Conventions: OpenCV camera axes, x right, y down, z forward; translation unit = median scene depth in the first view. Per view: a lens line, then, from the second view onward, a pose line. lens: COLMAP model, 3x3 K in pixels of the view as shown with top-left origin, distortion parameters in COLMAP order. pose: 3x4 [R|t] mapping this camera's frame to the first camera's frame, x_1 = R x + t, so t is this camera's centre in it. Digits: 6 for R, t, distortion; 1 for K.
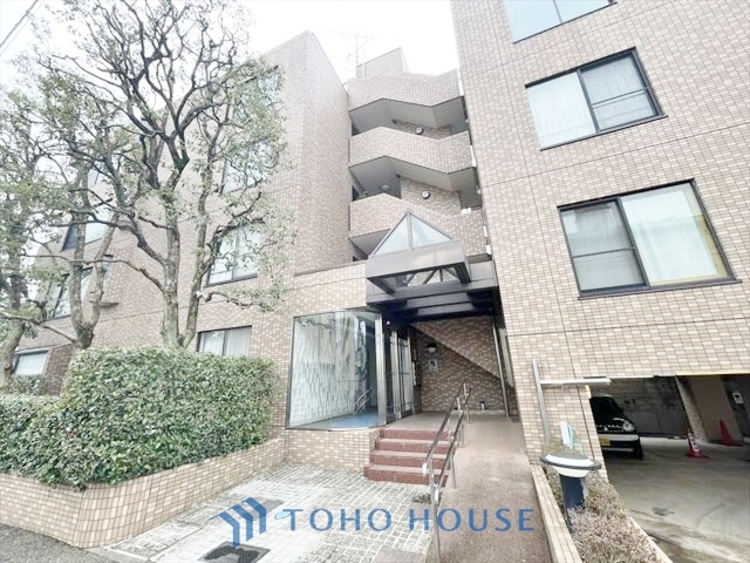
lens RADIAL K [[301.9, 0, 373.0], [0, 301.9, 278.1], [0, 0, 1]] dist [-0.001771, -0.000092]
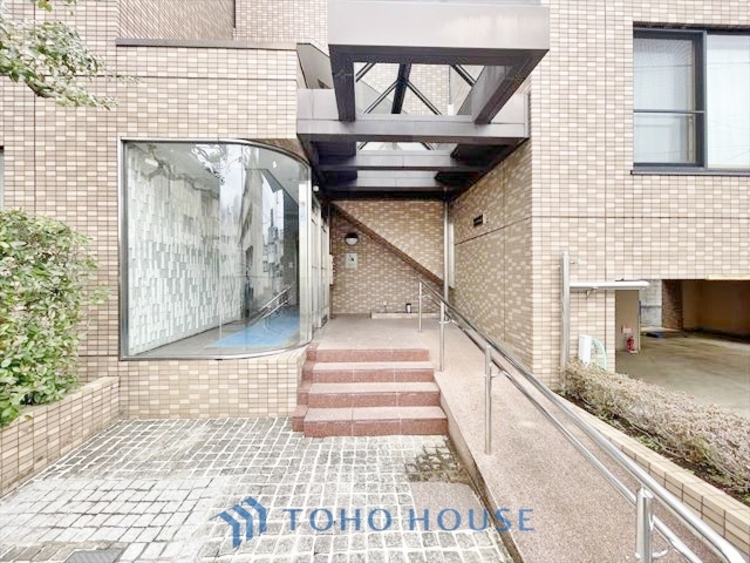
lens RADIAL K [[301.9, 0, 373.0], [0, 301.9, 278.1], [0, 0, 1]] dist [-0.001771, -0.000092]
pose [[0.908374, 0.025694, 0.417368, -0.118331], [-0.156812, 0.946202, 0.283040, 0.158707], [-0.387642, -0.322554, 0.863535, 0.447042]]
